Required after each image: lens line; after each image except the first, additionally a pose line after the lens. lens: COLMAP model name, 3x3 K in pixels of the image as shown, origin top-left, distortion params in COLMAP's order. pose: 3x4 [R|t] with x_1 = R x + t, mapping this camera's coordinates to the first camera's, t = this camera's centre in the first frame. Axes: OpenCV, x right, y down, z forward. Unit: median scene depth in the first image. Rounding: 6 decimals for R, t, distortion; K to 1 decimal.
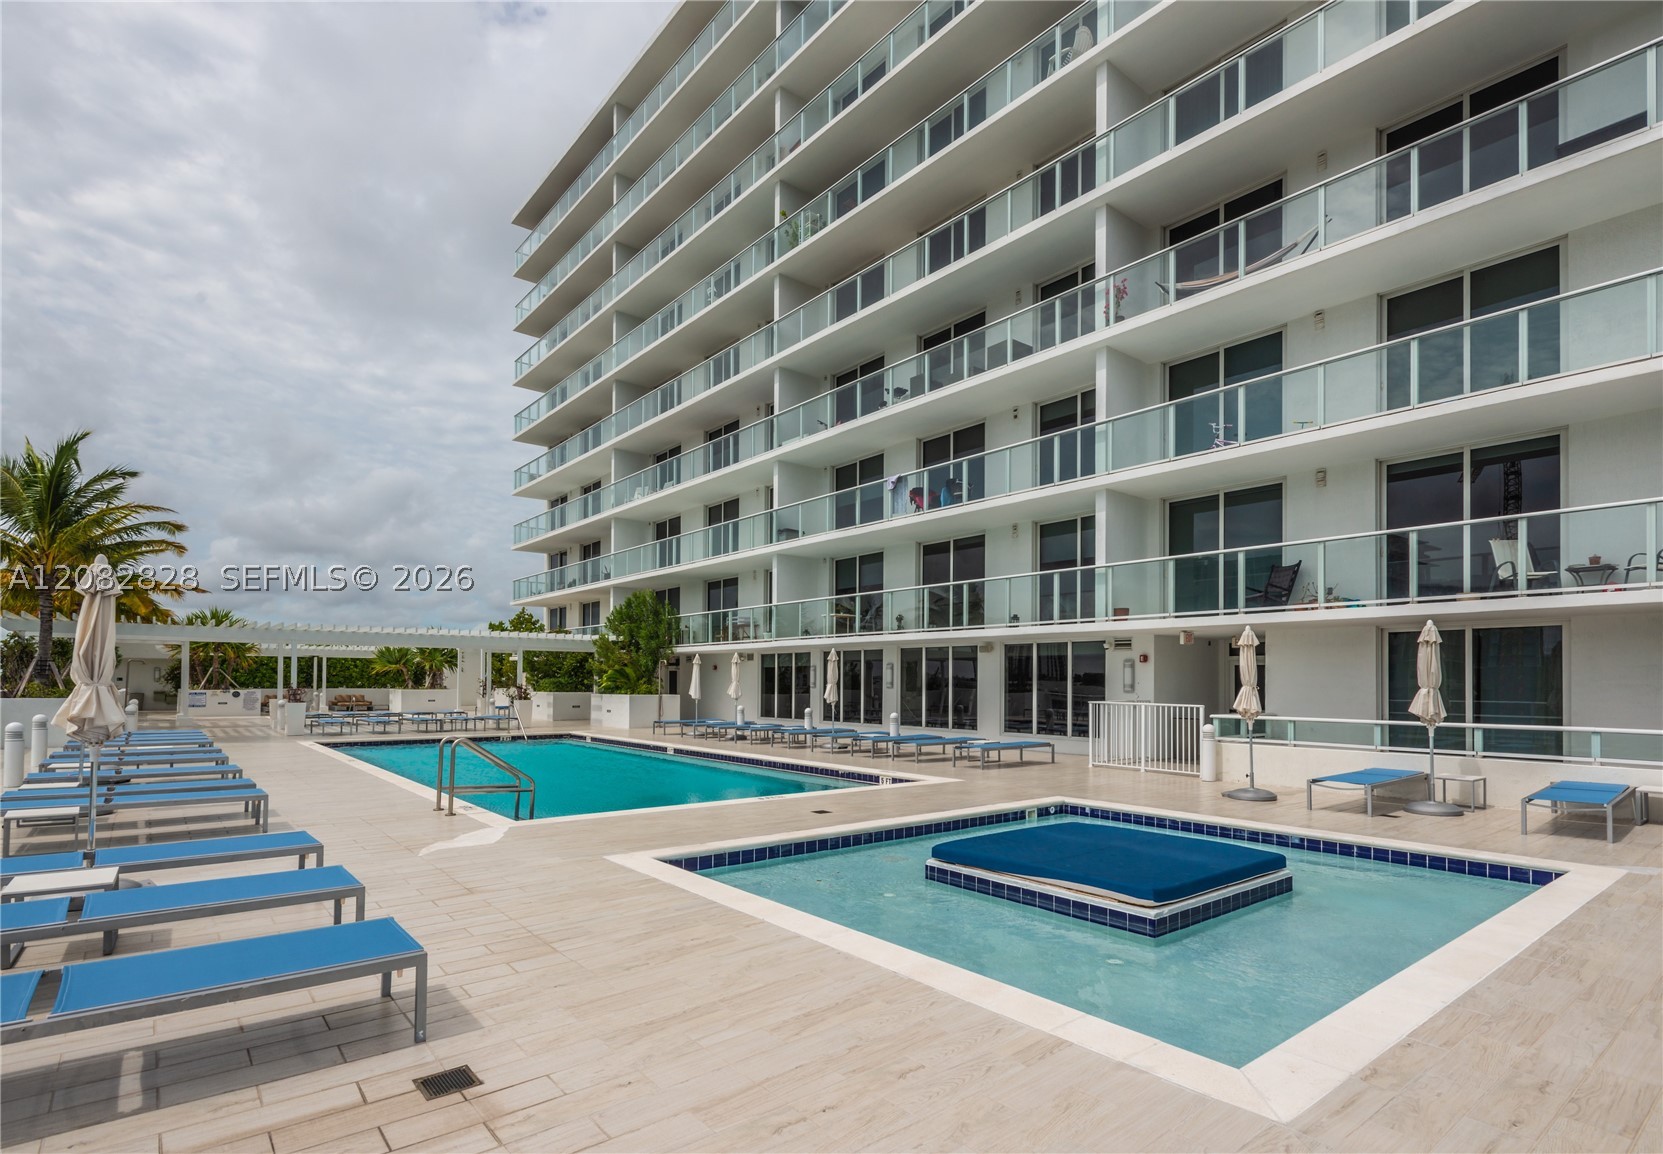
lens RADIAL K [[837.2, 0, 831.1], [0, 837.2, 680.9], [0, 0, 1]] dist [0.005153, 0.000451]
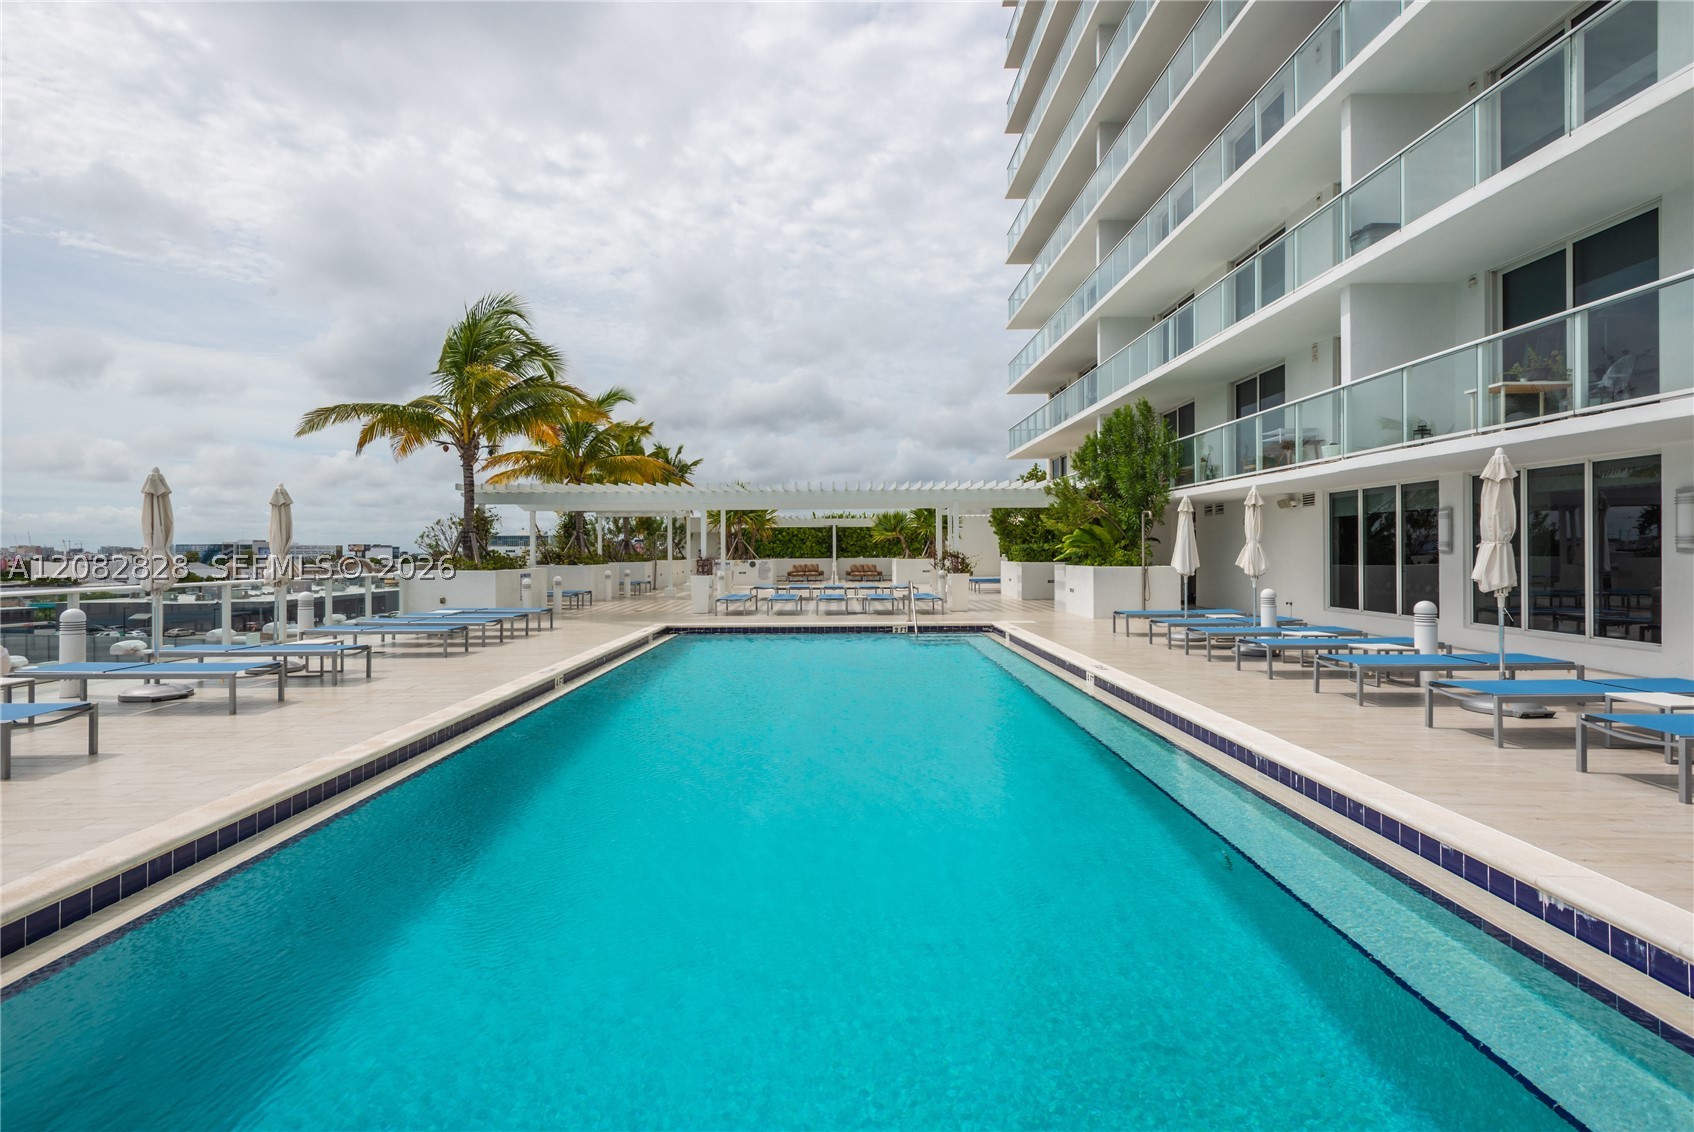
lens RADIAL K [[814.0, 0, 847.0], [0, 814.0, 566.0], [0, 0, 1]] dist [0.003707, 0.000195]
pose [[0.784725, 0.000772, -0.619844, -0.000110], [0.012211, 0.999786, 0.016705, 0.004384], [0.619724, -0.020677, 0.784548, 0.496199]]
